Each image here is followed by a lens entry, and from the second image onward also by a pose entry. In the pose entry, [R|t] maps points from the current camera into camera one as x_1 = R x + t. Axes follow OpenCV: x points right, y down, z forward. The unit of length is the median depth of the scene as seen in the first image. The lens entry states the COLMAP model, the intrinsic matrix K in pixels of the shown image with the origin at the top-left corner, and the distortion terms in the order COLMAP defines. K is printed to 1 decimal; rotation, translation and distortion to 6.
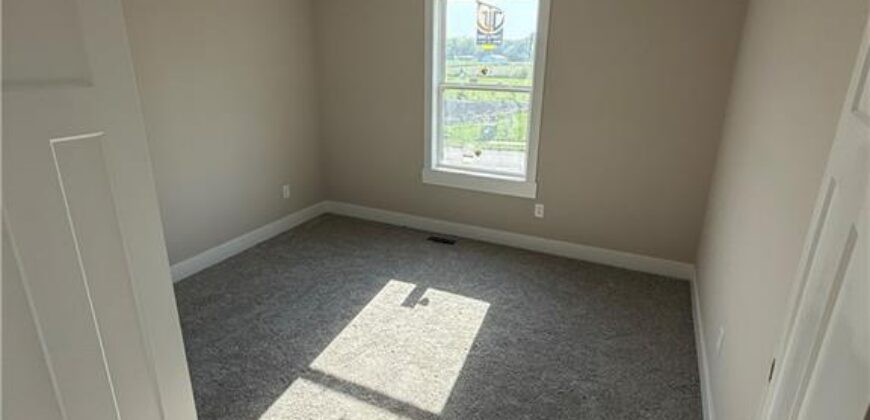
lens RADIAL K [[467.3, 0, 435.0], [0, 467.3, 210.0], [0, 0, 1]] dist [-0.049619, 0.000331]
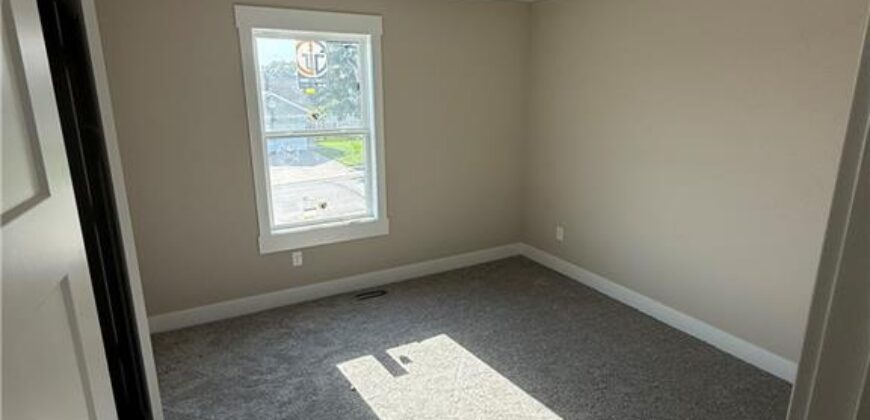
lens RADIAL K [[467.3, 0, 435.0], [0, 467.3, 210.0], [0, 0, 1]] dist [-0.049619, 0.000331]
pose [[0.541044, -0.208515, 0.814735, -0.574033], [0.283538, 0.957283, 0.056707, -0.103805], [-0.791756, 0.200327, 0.577054, 0.310704]]
